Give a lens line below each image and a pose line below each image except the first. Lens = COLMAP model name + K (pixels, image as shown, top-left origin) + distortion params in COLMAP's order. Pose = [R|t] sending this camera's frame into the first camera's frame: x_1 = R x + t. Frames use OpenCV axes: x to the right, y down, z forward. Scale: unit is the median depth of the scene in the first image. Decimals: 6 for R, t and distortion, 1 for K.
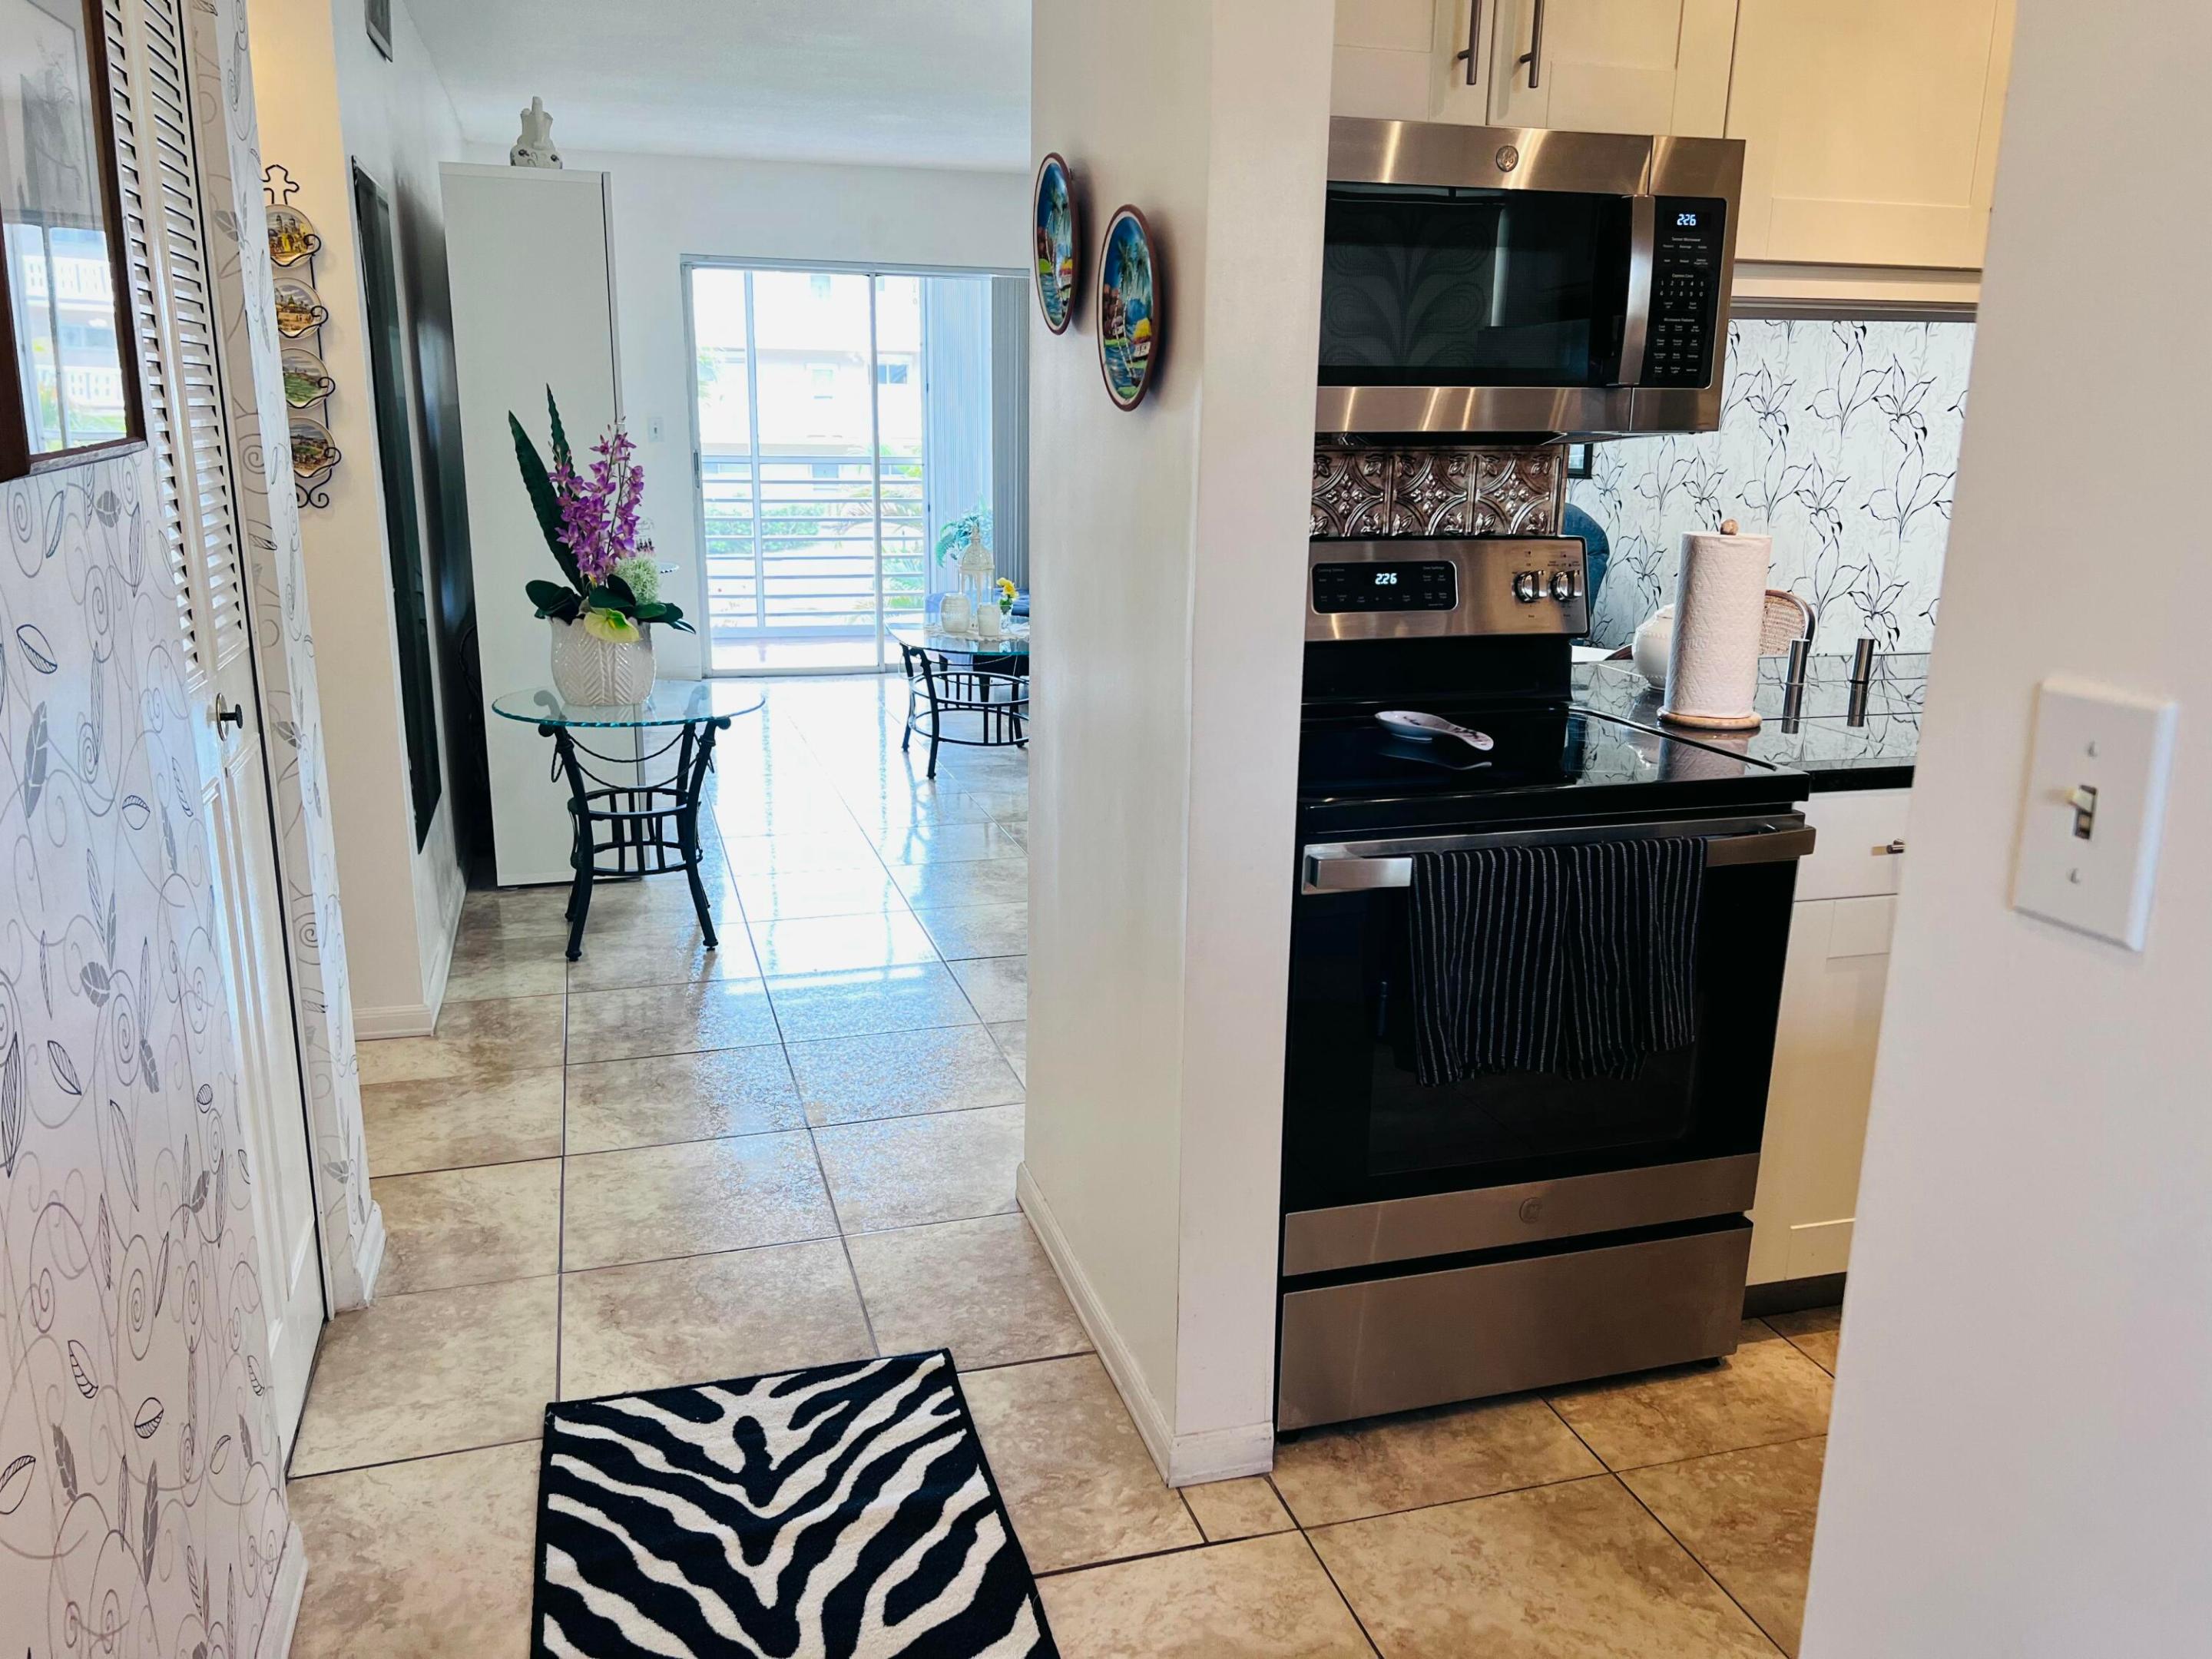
lens RADIAL K [[1676.8, 0, 1113.3], [0, 1676.8, 832.4], [0, 0, 1]] dist [0.070205, -0.087041]
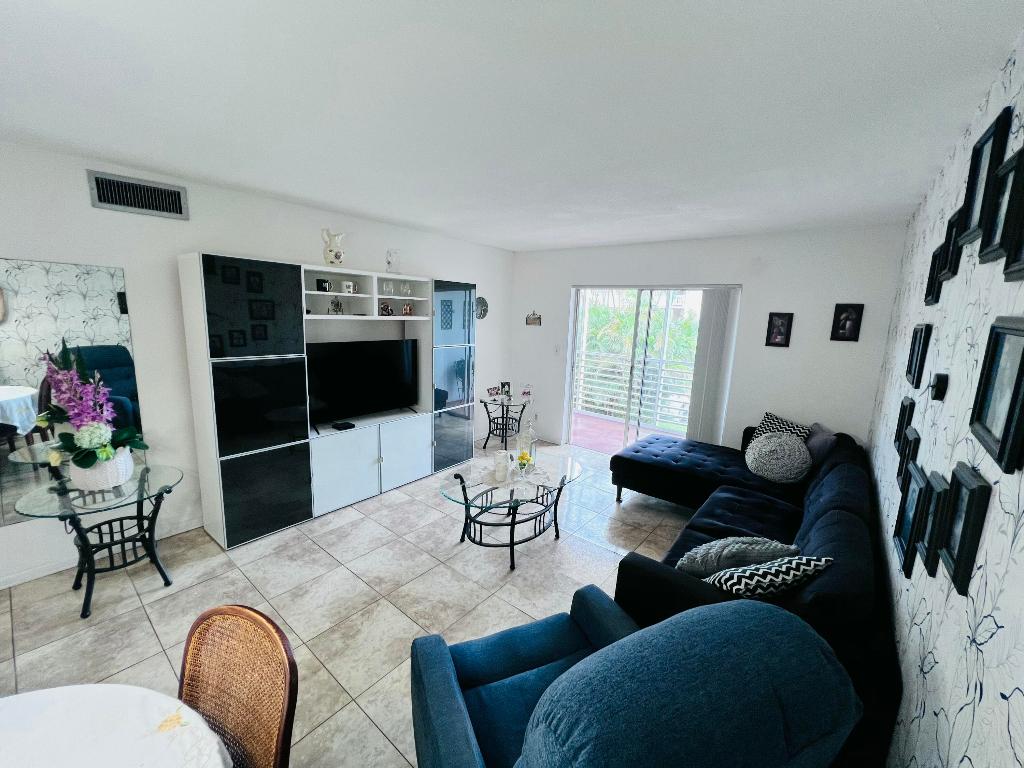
lens RADIAL K [[411.0, 0, 513.0], [0, 411.0, 385.6], [0, 0, 1]] dist [-0.002459, 0.000688]
pose [[0.551449, 0.154946, -0.819693, 0.449237], [-0.239133, 0.970723, 0.022618, -0.364982], [0.799199, 0.183543, 0.572357, 1.171193]]
